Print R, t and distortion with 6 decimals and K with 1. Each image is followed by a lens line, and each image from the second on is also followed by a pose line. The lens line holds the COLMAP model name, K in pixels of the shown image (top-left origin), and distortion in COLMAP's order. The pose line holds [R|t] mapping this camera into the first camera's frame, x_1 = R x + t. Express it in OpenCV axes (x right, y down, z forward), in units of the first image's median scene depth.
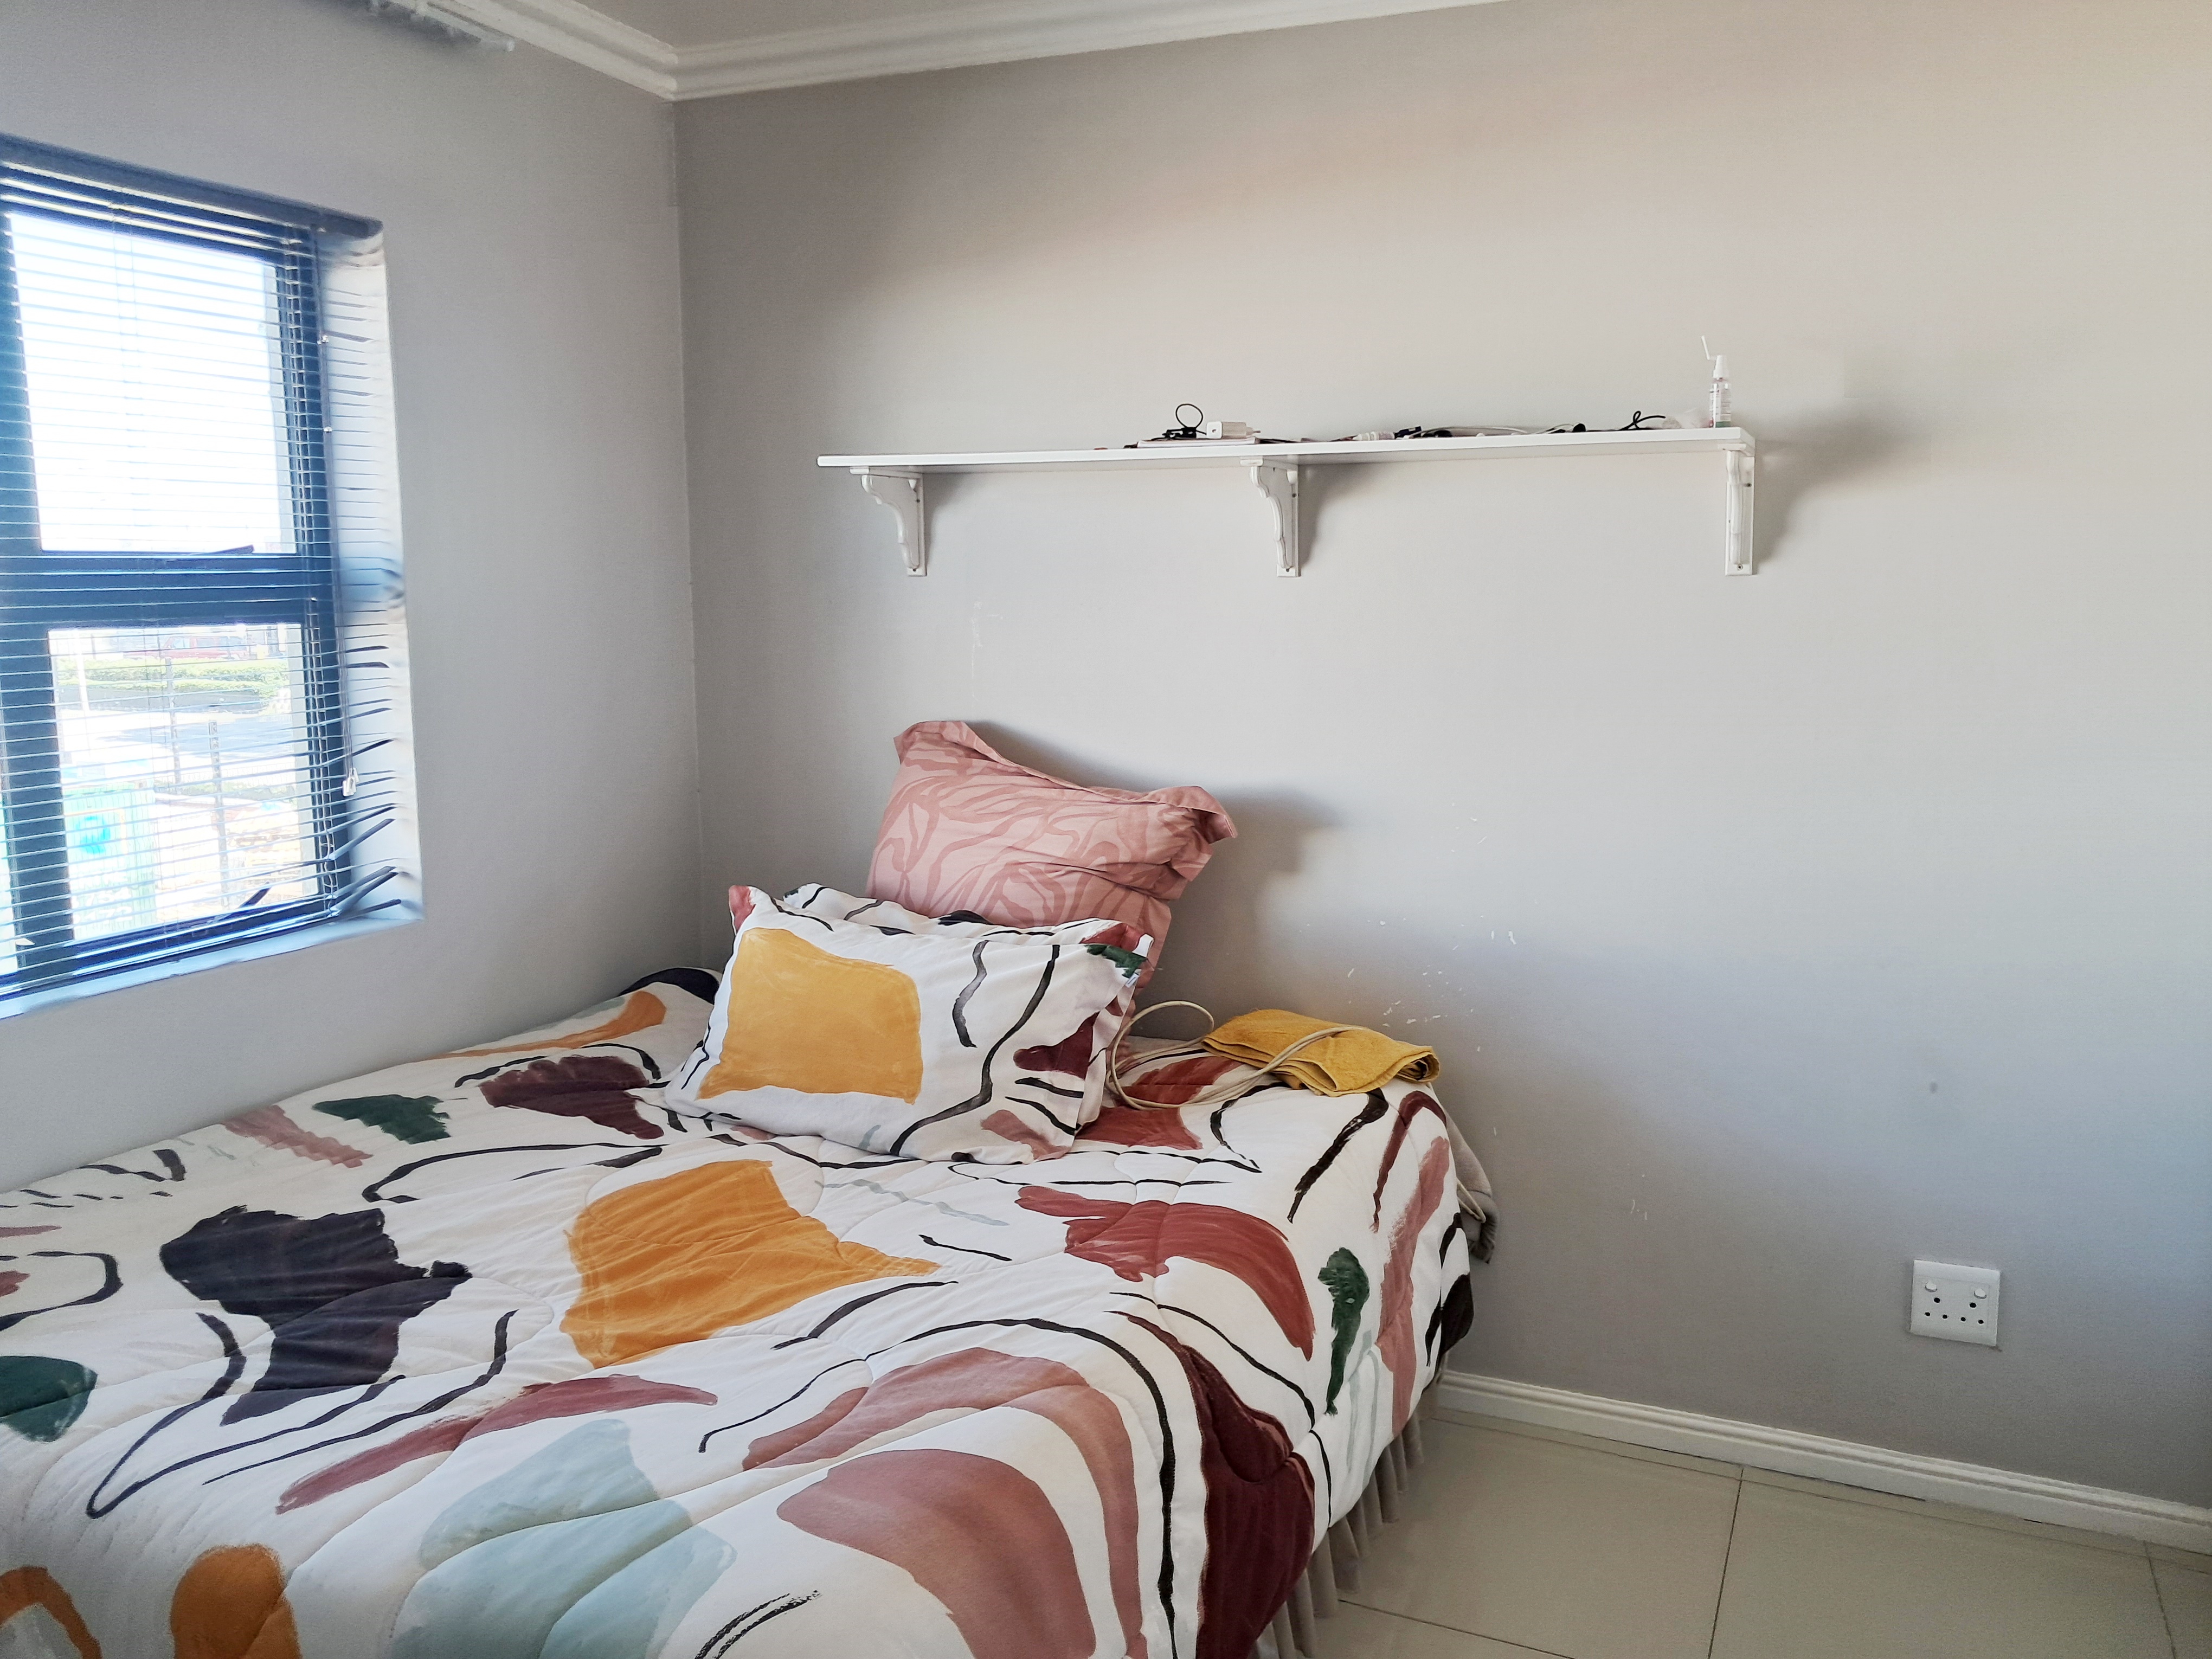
lens RADIAL K [[1714.7, 0, 1177.9], [0, 1714.7, 821.4], [0, 0, 1]] dist [0.159644, -0.353580]
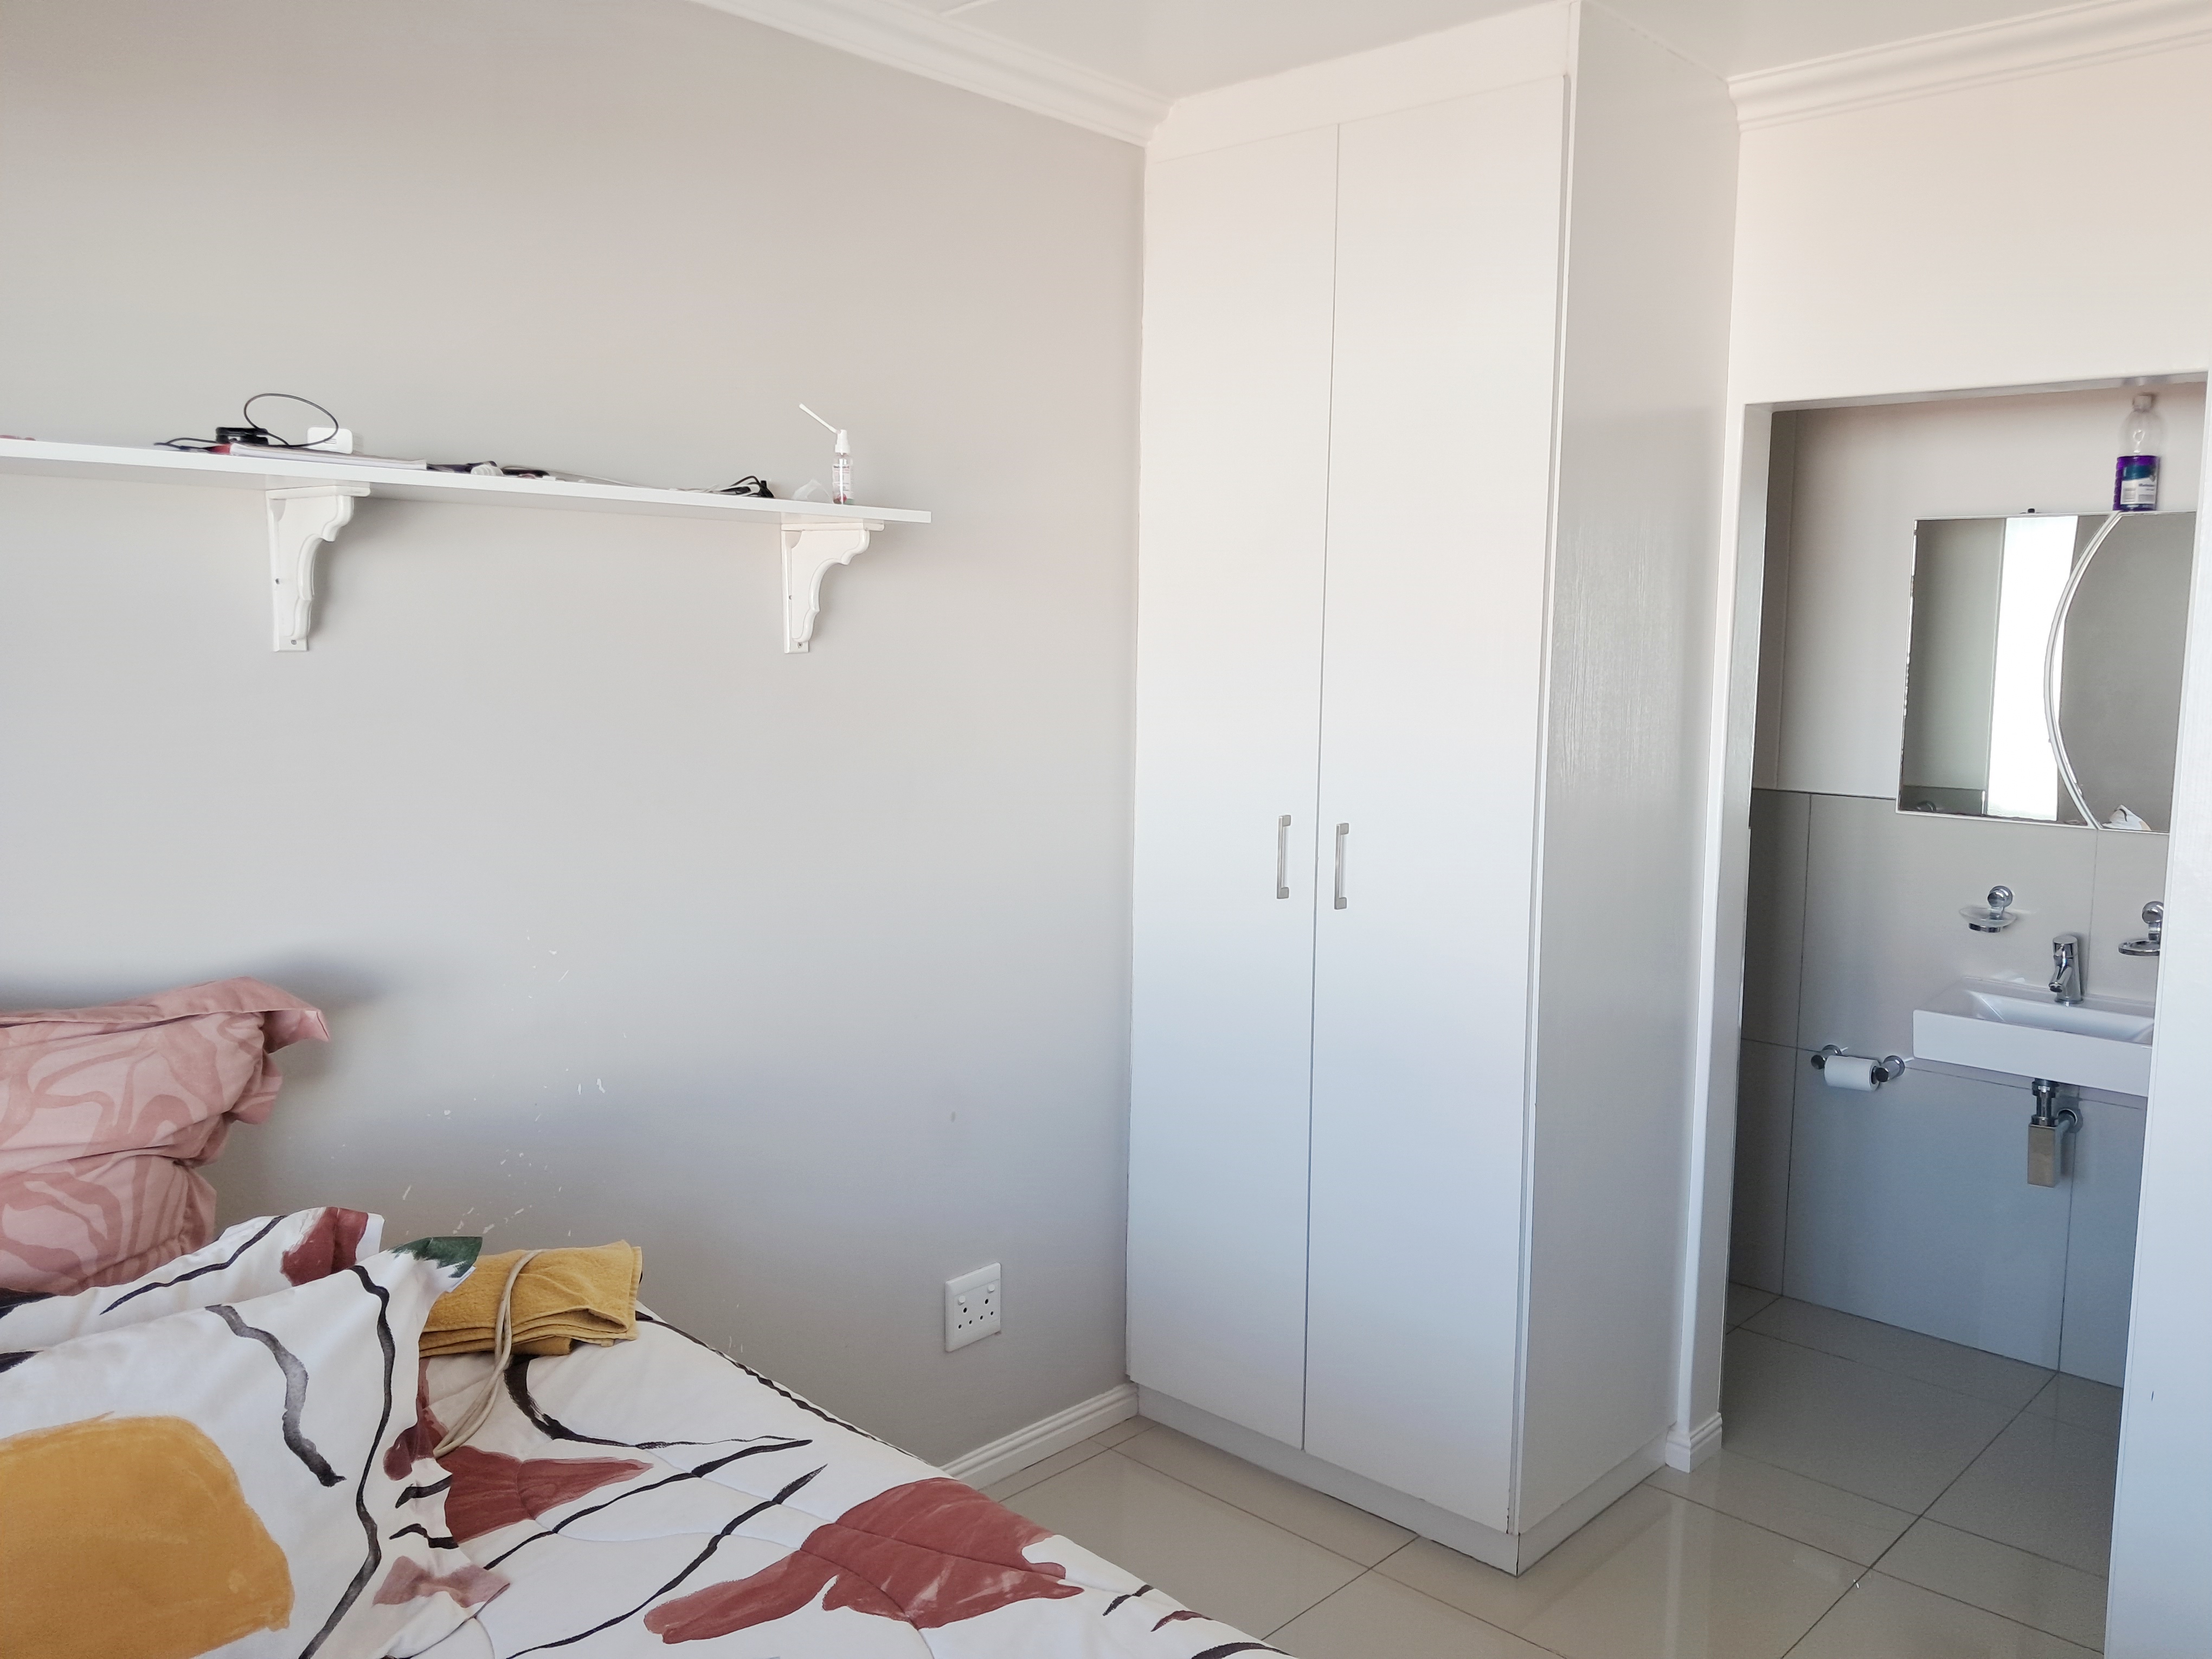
lens RADIAL K [[1743.5, 0, 1100.6], [0, 1743.5, 797.3], [0, 0, 1]] dist [0.044040, -0.050385]
pose [[0.342793, -0.090057, 0.935084, -0.529865], [0.115809, 0.991853, 0.053069, -0.092231], [-0.932245, 0.090100, 0.350430, 0.503988]]
